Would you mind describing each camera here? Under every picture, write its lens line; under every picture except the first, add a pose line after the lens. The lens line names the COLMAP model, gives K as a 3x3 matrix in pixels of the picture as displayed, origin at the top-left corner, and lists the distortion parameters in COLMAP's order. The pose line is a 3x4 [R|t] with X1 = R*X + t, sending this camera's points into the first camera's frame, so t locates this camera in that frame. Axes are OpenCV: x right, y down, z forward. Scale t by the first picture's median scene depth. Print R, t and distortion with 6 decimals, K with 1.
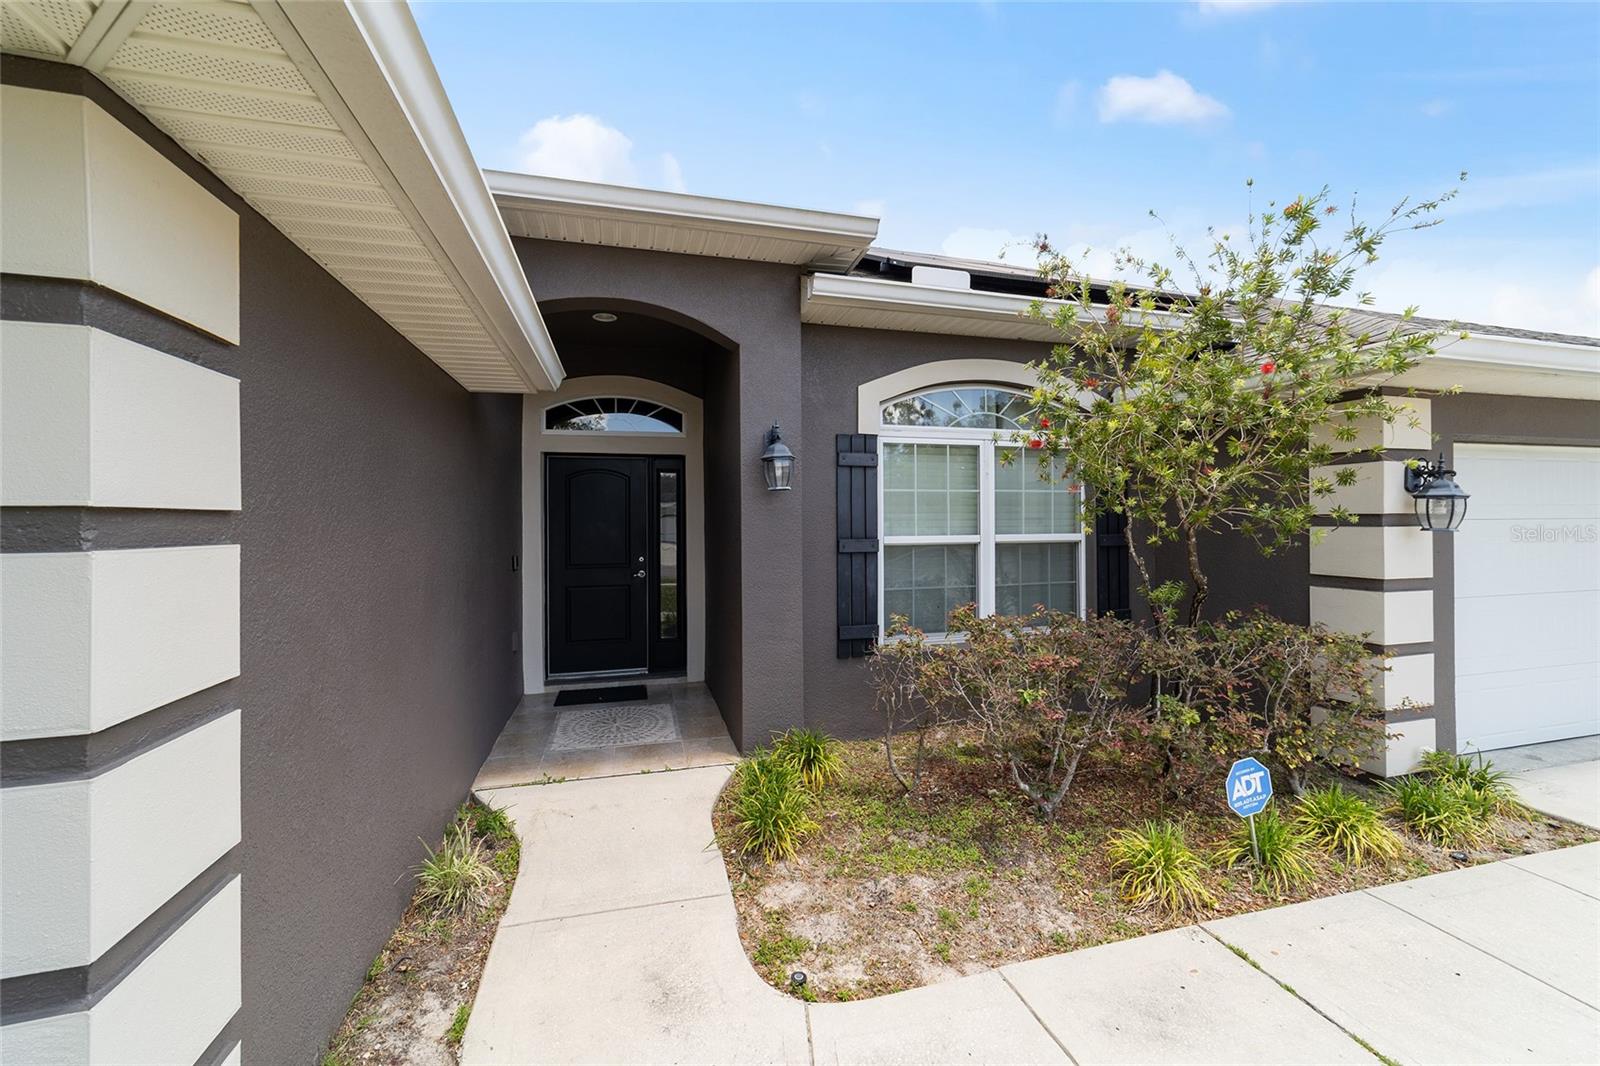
lens RADIAL K [[606.7, 0, 788.4], [0, 606.7, 523.6], [0, 0, 1]] dist [-0.004171, 0.002244]
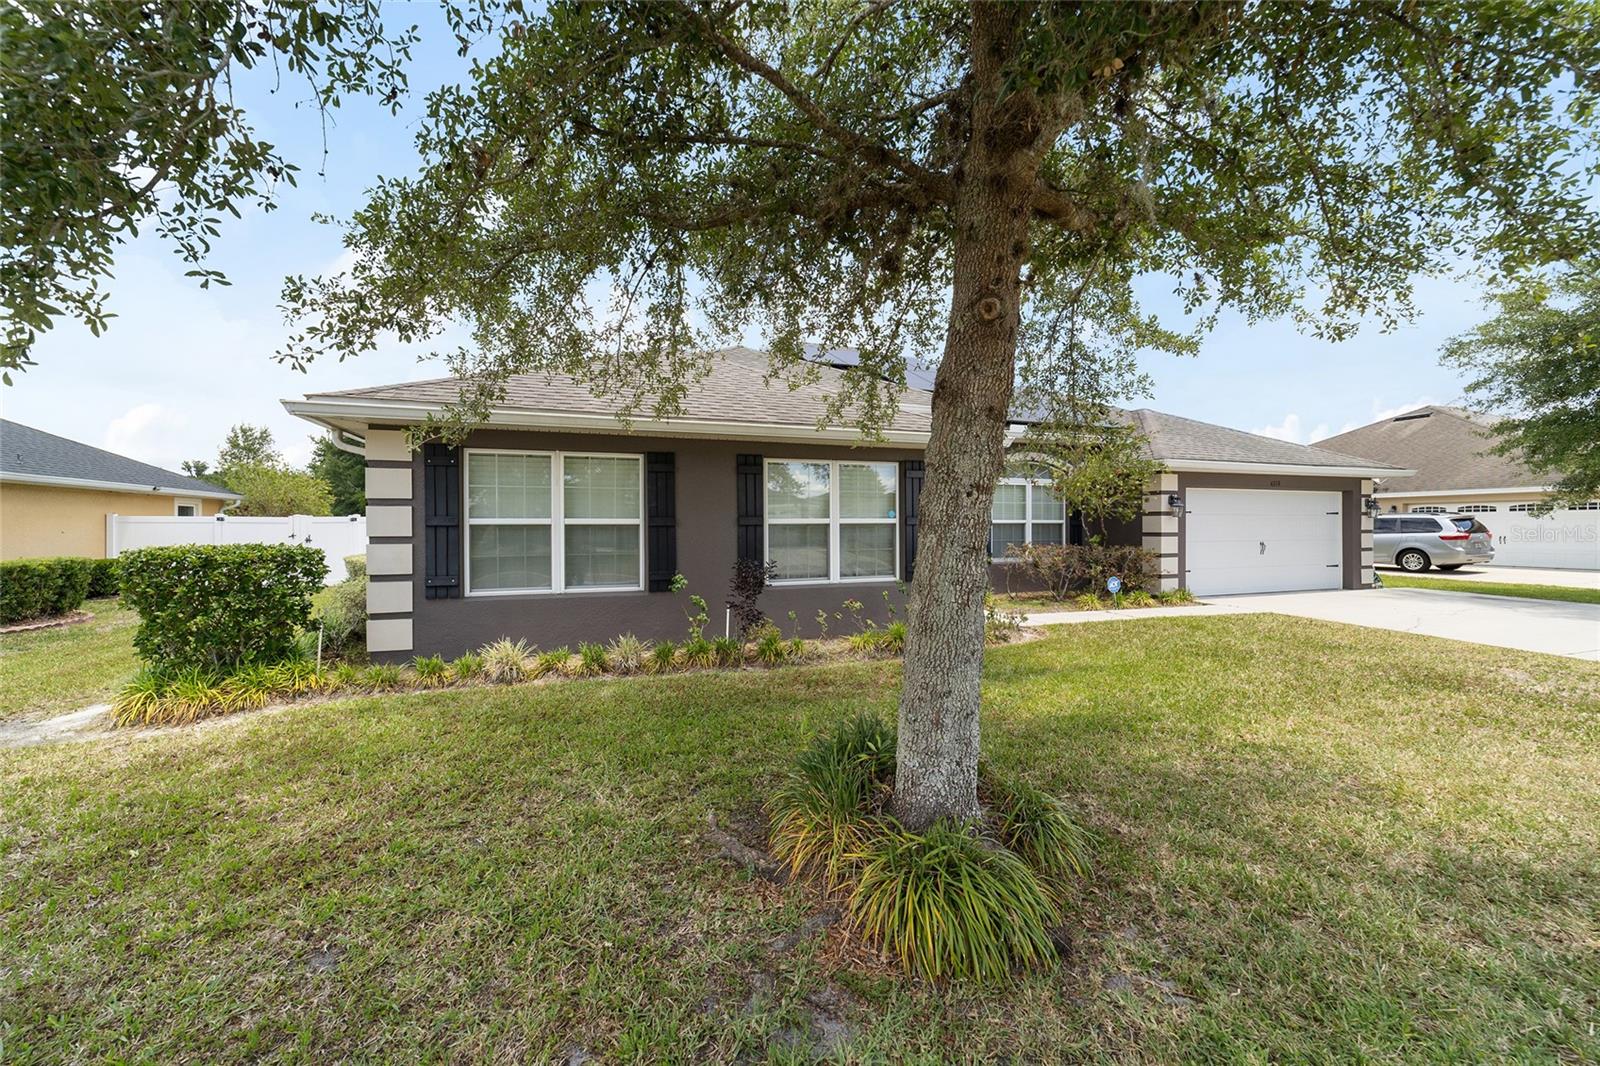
lens RADIAL K [[606.7, 0, 799.4], [0, 606.7, 529.4], [0, 0, 1]] dist [-0.004171, 0.002244]
pose [[0.997891, 0.000171, 0.064905, -1.036941], [-0.000748, 0.999960, 0.008872, 0.047877], [-0.064901, -0.008902, 0.997852, -1.918588]]
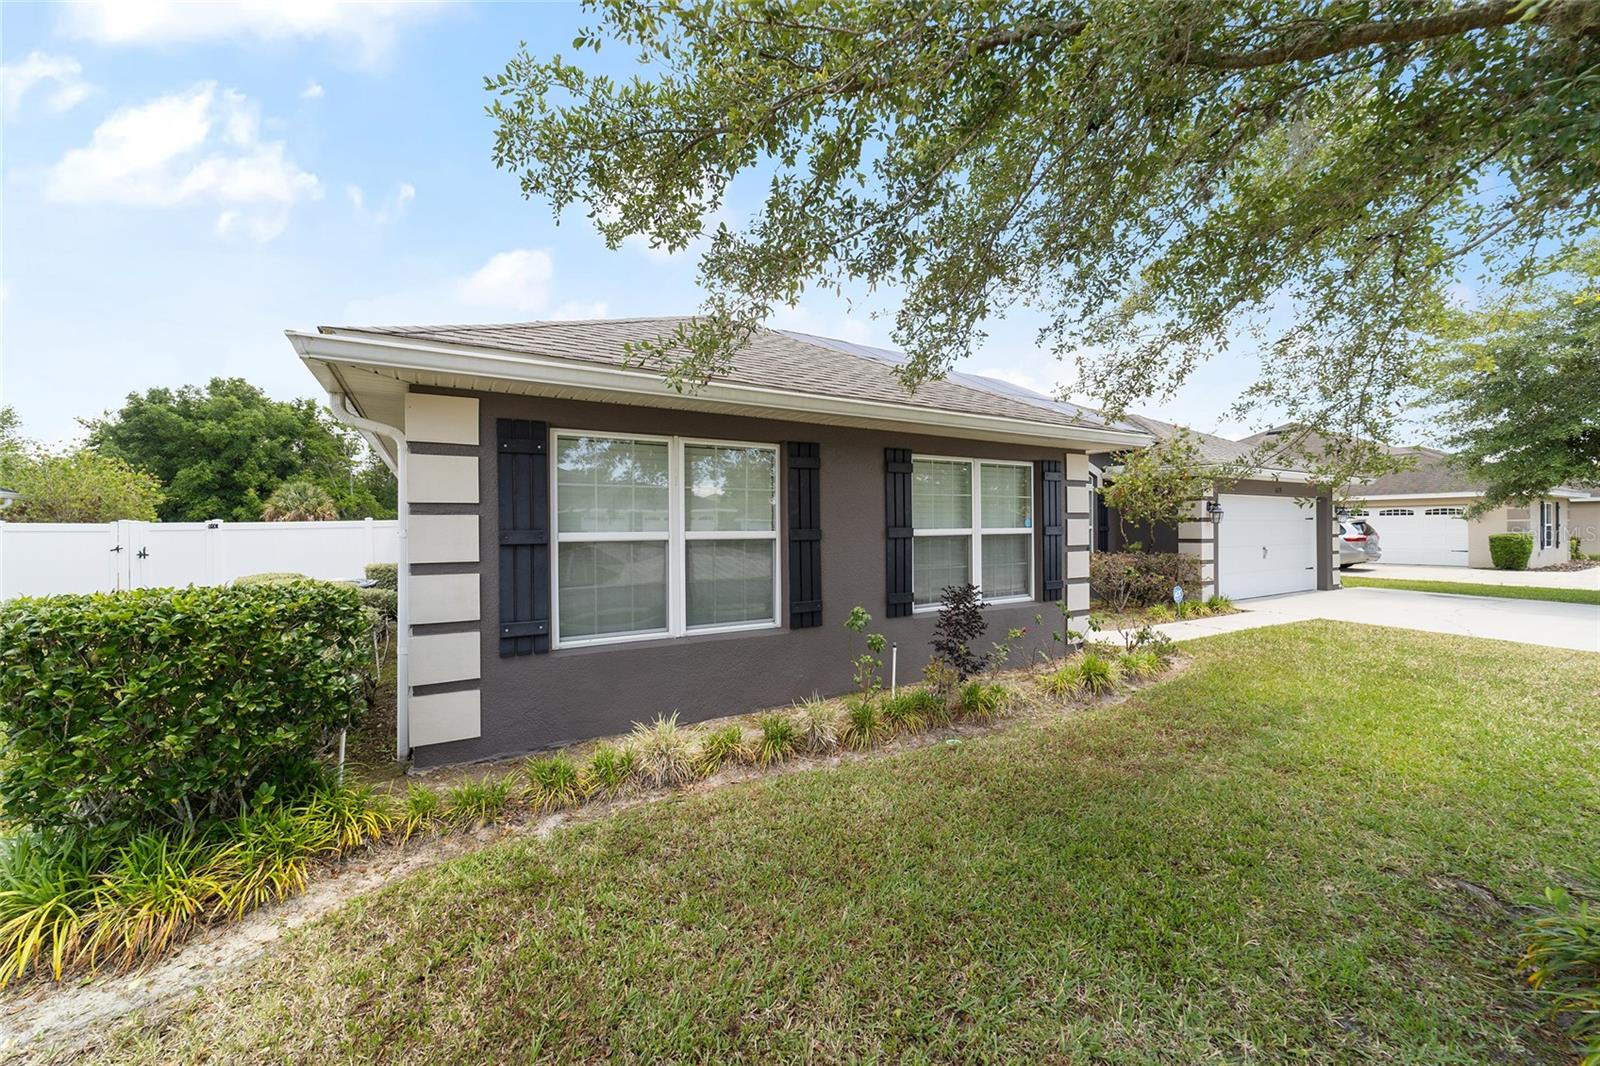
lens RADIAL K [[606.7, 0, 798.2], [0, 606.7, 530.2], [0, 0, 1]] dist [-0.004171, 0.002244]
pose [[0.964683, -0.003582, 0.263388, -1.730271], [0.001580, 0.999968, 0.007811, 0.019559], [-0.263407, -0.007119, 0.964658, -1.370678]]
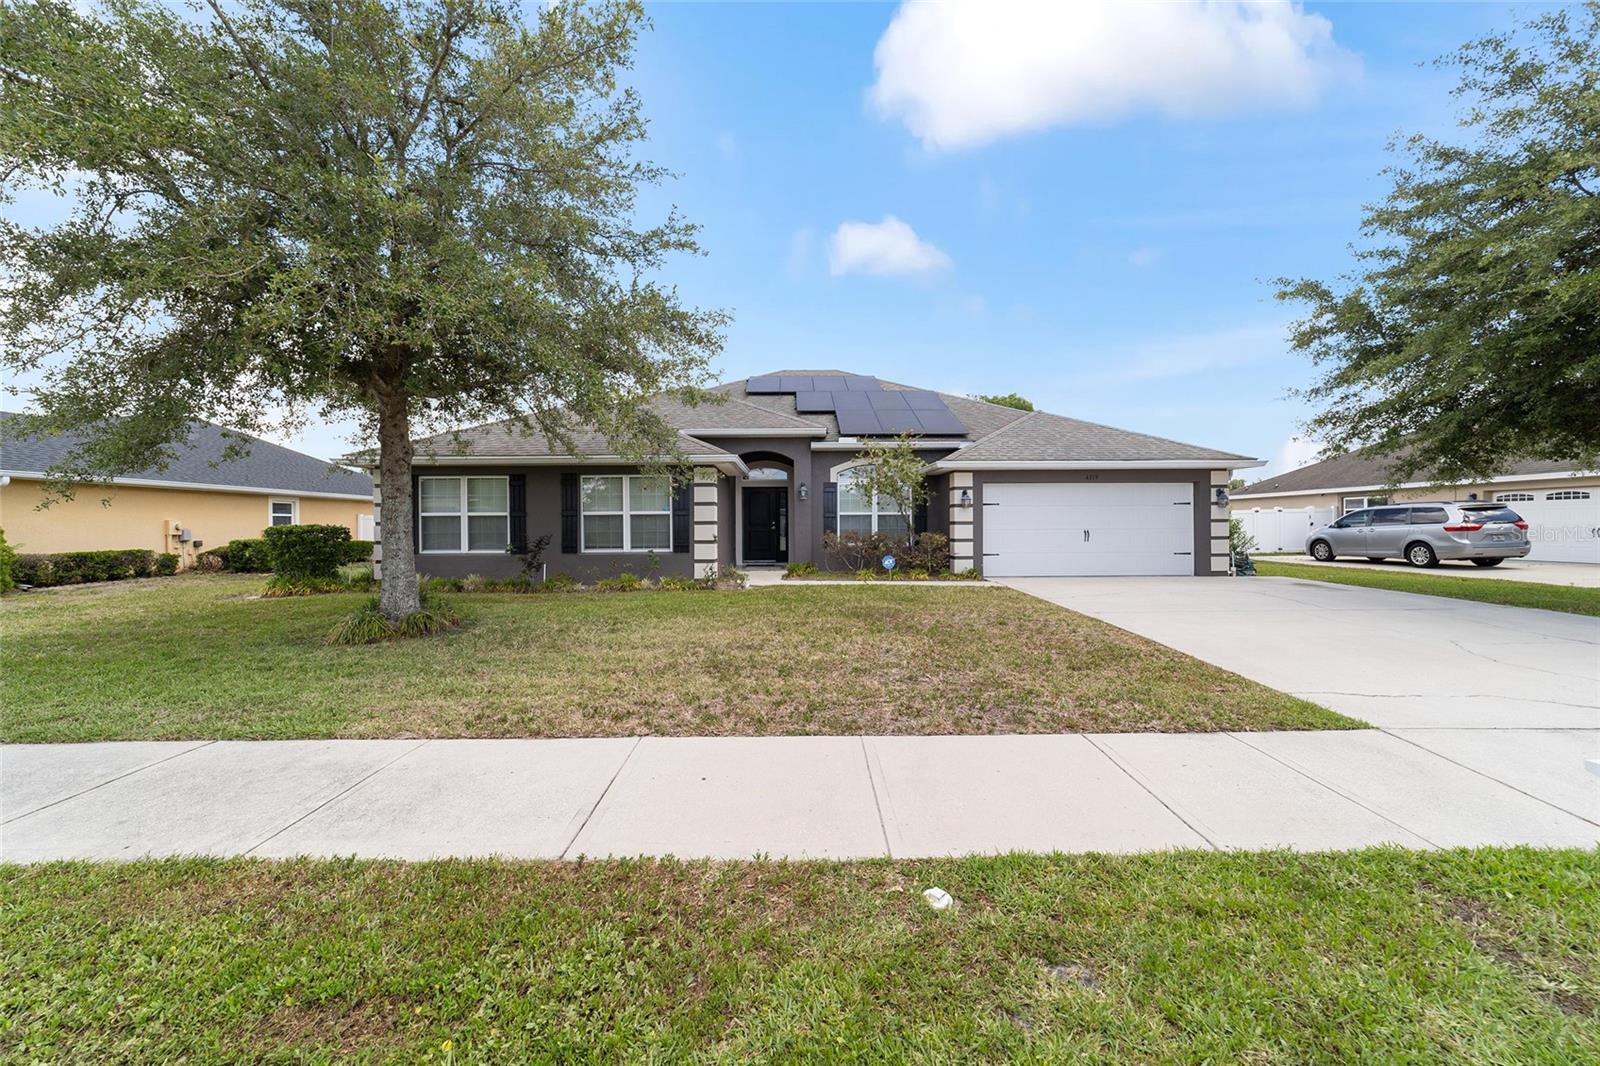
lens RADIAL K [[606.7, 0, 799.4], [0, 606.7, 534.2], [0, 0, 1]] dist [-0.004171, 0.002244]
pose [[0.965282, 0.001519, -0.261205, 0.999593], [0.003297, 0.999833, 0.017999, 0.096908], [0.261189, -0.018235, 0.965116, -2.788962]]
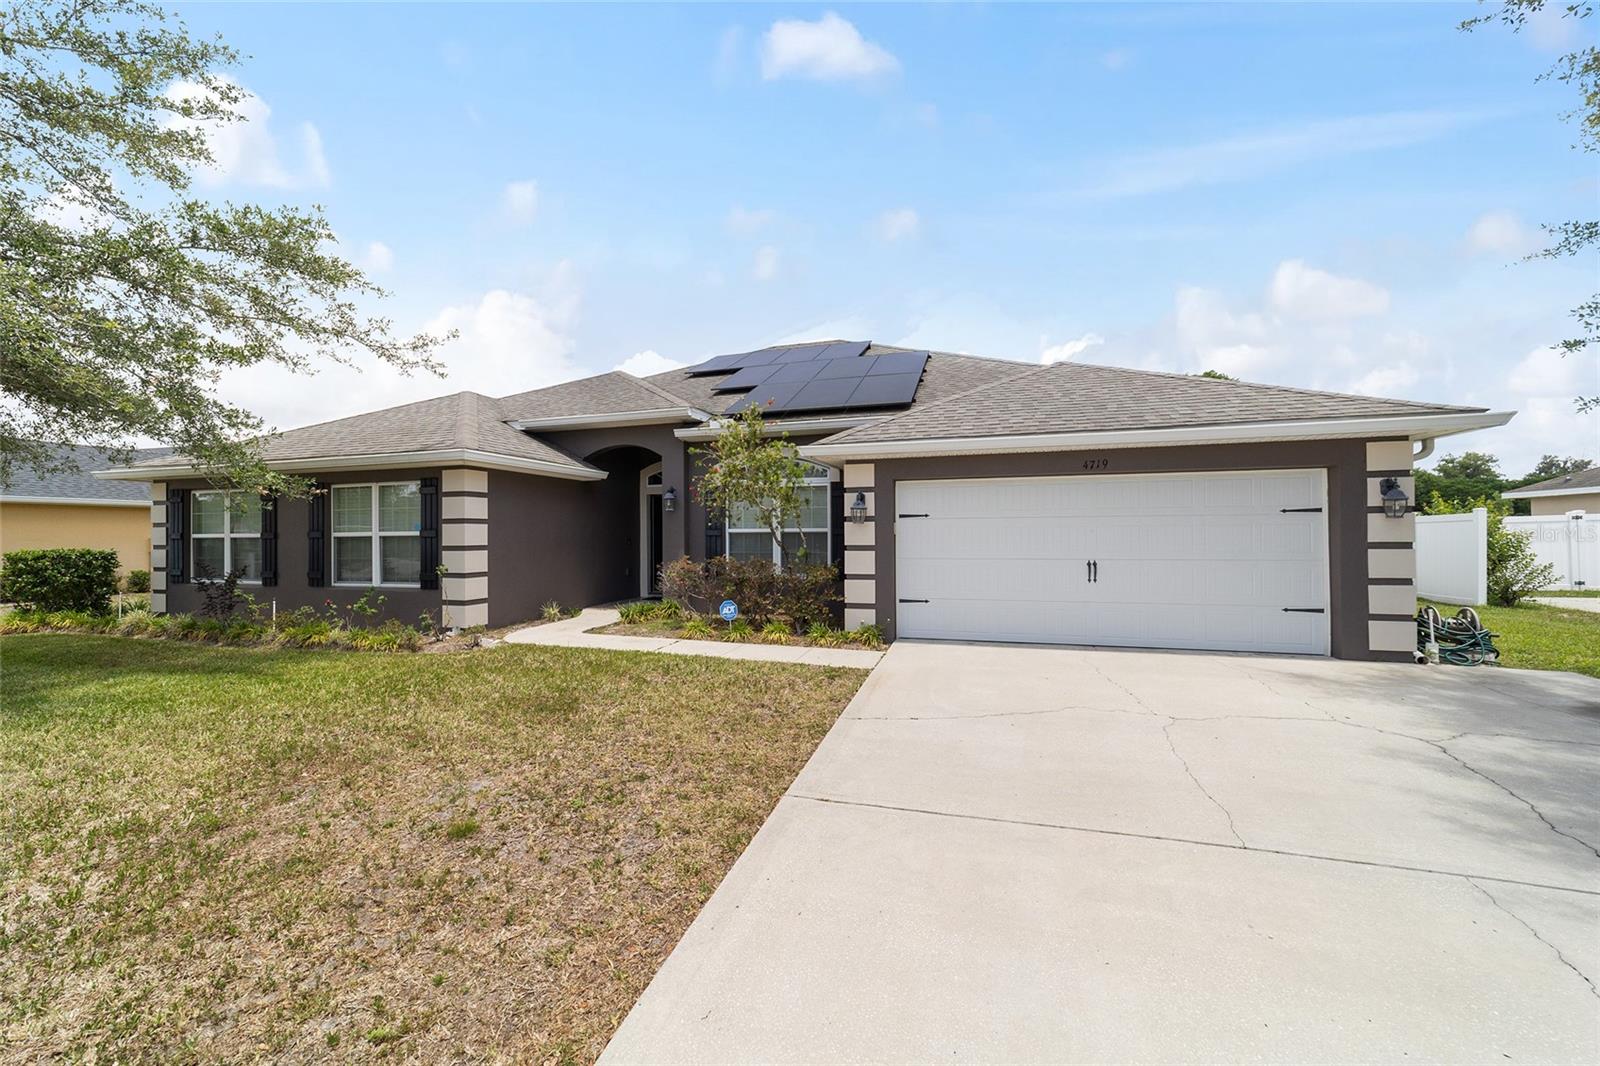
lens RADIAL K [[606.7, 0, 799.4], [0, 606.7, 537.3], [0, 0, 1]] dist [-0.004171, 0.002244]
pose [[0.845027, -0.000634, -0.534724, 1.982372], [0.006484, 0.999938, 0.009061, 0.039501], [0.534685, -0.011124, 0.844978, -0.987082]]
